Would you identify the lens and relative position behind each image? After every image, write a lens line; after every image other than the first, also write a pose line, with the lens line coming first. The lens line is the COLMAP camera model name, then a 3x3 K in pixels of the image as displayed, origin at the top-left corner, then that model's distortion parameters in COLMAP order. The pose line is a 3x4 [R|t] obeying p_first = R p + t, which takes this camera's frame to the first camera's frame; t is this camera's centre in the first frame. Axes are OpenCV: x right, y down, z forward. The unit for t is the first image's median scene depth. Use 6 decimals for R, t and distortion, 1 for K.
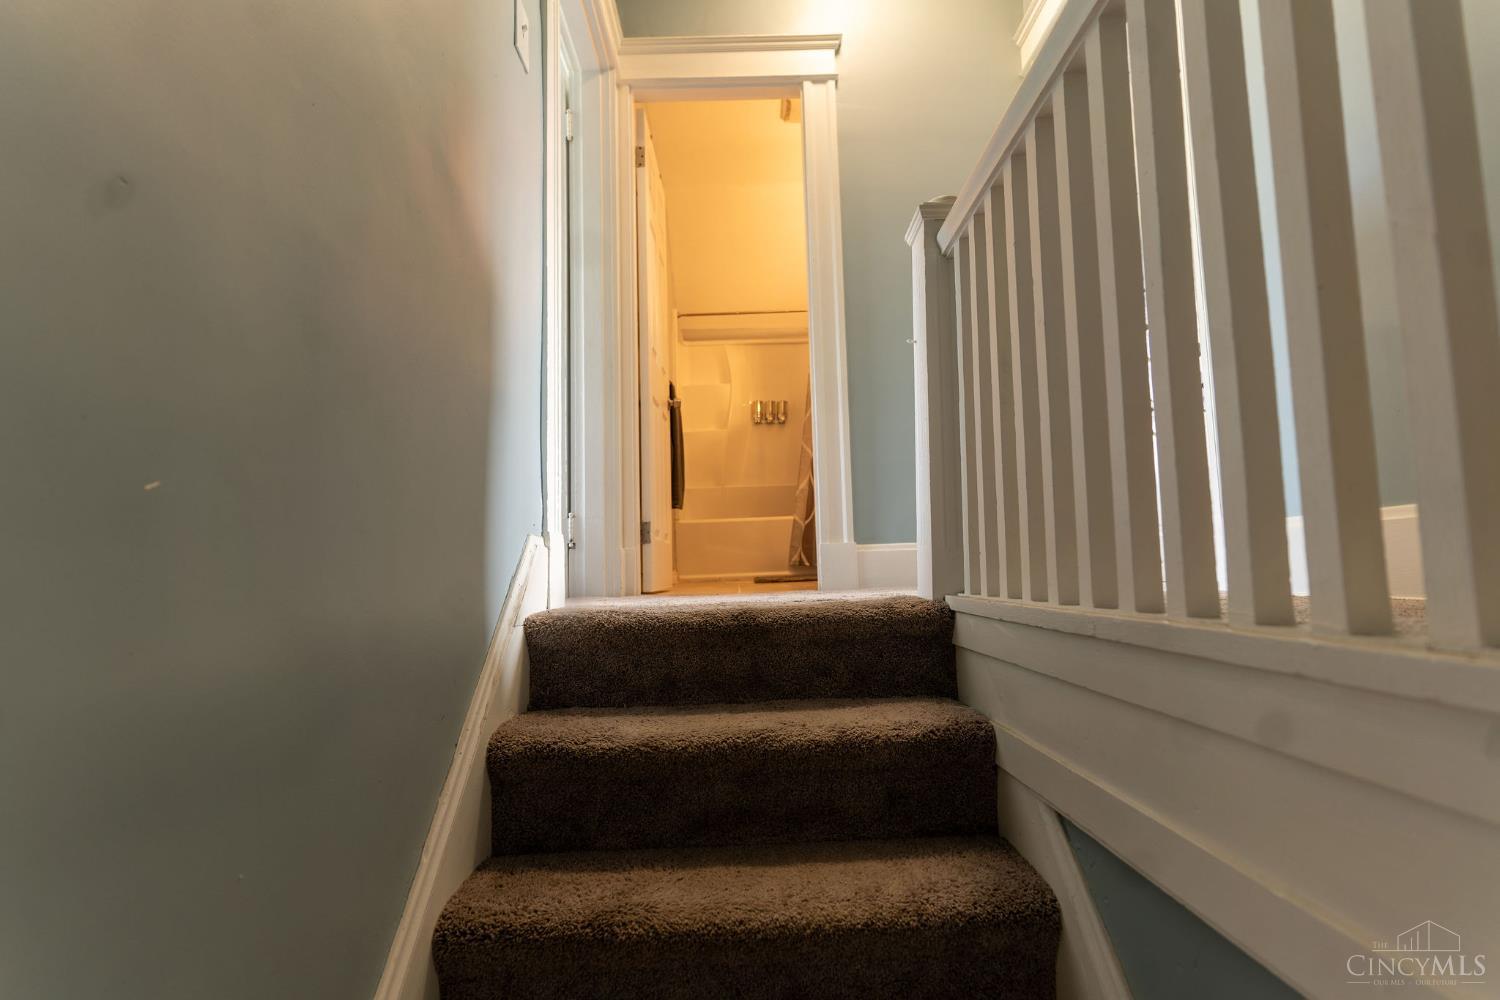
lens RADIAL K [[707.2, 0, 745.0], [0, 707.2, 504.0], [0, 0, 1]] dist [0.000213, 0.000388]
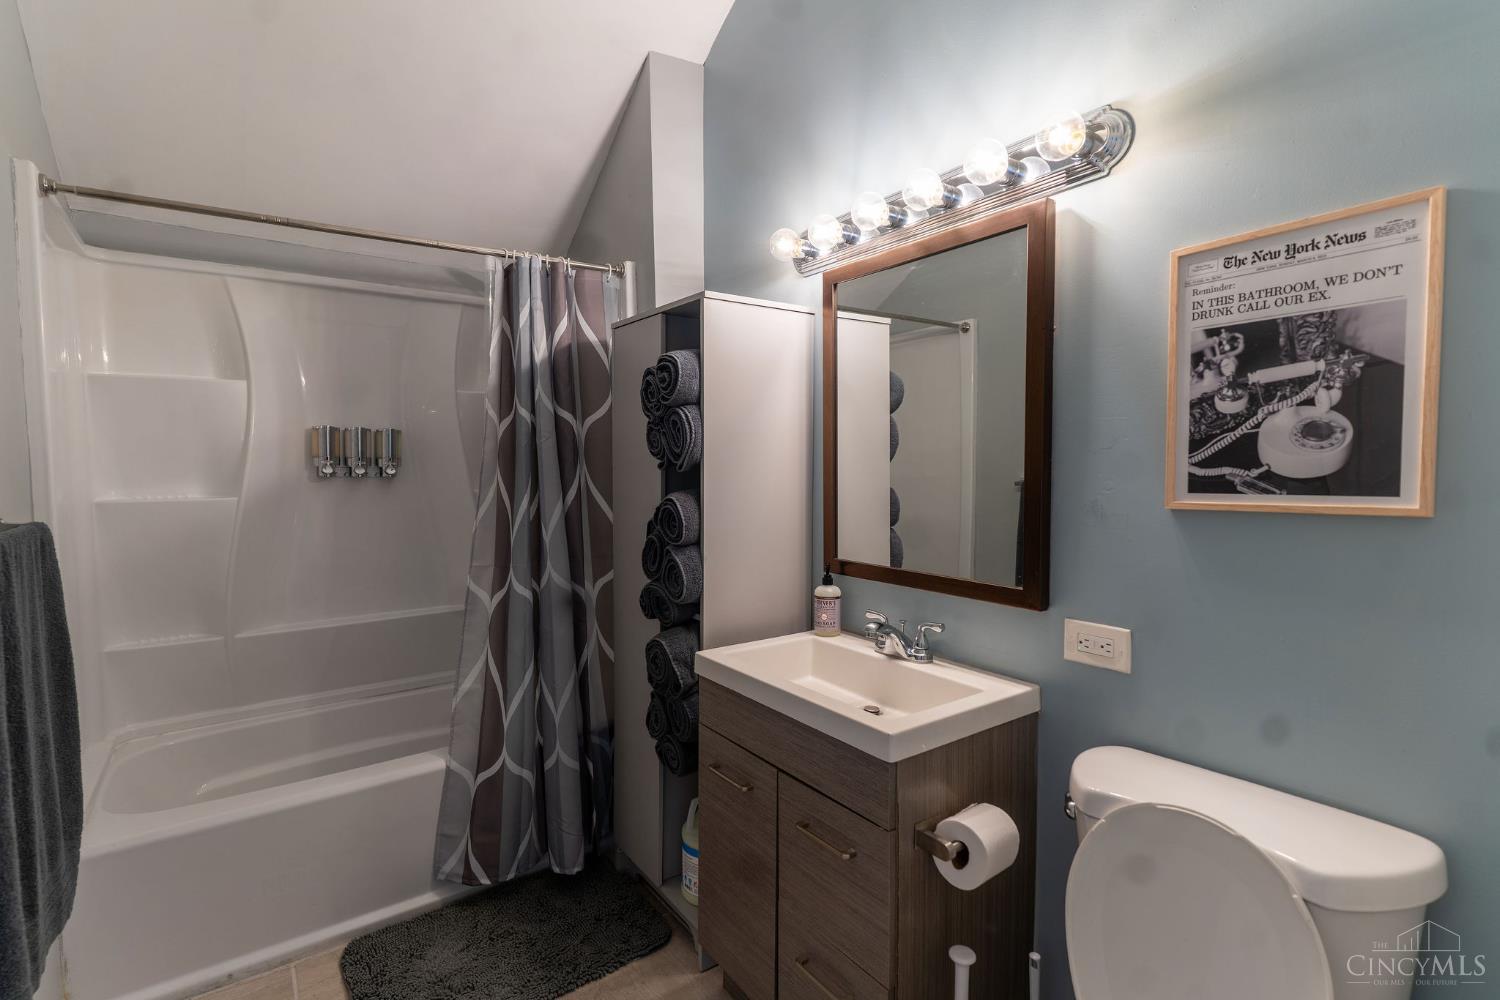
lens RADIAL K [[707.2, 0, 745.0], [0, 707.2, 504.0], [0, 0, 1]] dist [0.000213, 0.000388]
pose [[0.809538, -0.008454, 0.587007, -0.028131], [-0.076788, 0.989781, 0.120153, -0.171344], [-0.582024, -0.142343, 0.800616, 0.508845]]
